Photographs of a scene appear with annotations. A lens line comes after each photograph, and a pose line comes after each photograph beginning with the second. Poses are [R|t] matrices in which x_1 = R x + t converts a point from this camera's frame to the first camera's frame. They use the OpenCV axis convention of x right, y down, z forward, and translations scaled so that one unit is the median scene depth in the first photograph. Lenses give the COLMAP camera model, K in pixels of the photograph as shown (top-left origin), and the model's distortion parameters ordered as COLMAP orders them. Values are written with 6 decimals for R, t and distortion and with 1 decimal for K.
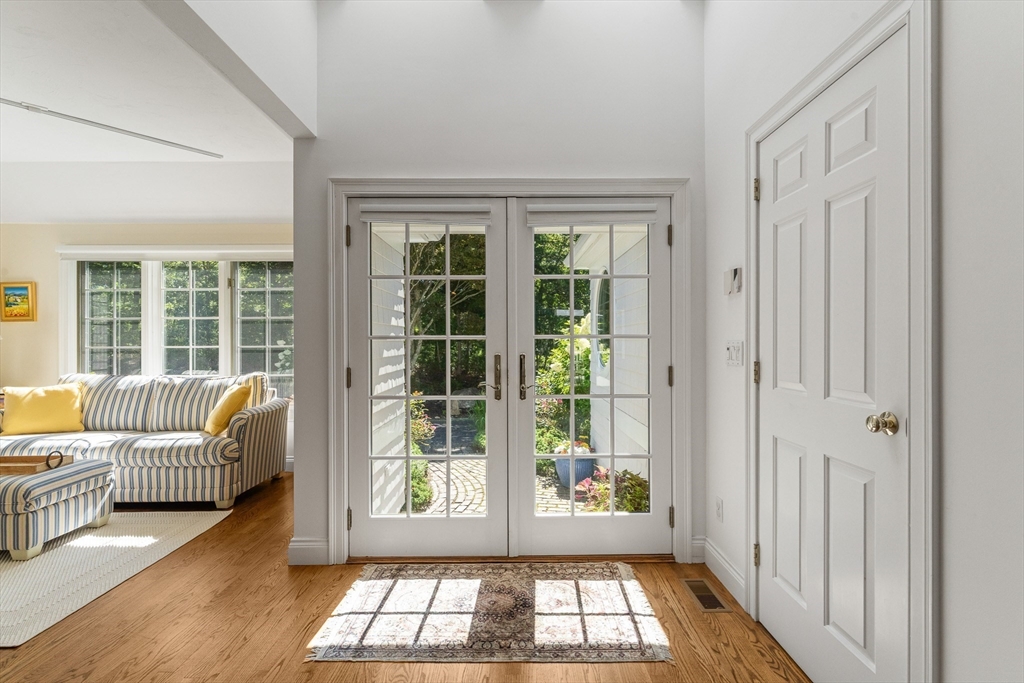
lens RADIAL K [[475.3, 0, 519.4], [0, 475.3, 340.3], [0, 0, 1]] dist [0.003171, -0.000204]
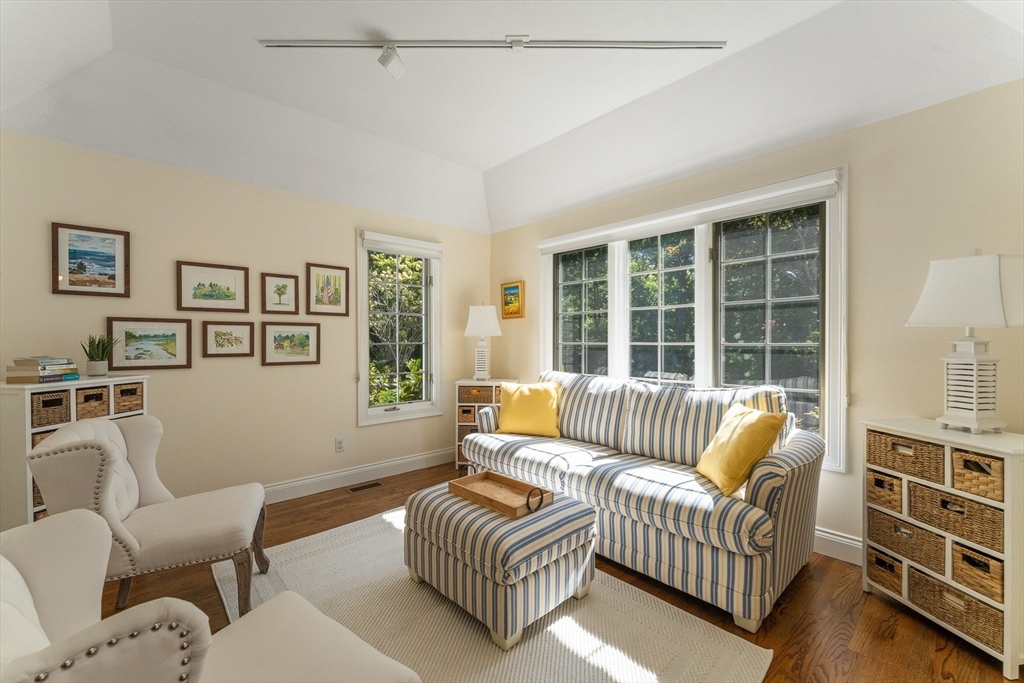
lens RADIAL K [[418.2, 0, 512.8], [0, 418.2, 340.9], [0, 0, 1]] dist [-0.000306, 0.000265]
pose [[0.672253, 0.004852, -0.740306, -0.403600], [0.001473, 0.999968, 0.007891, 0.004165], [0.740320, -0.006395, 0.672224, 0.419975]]
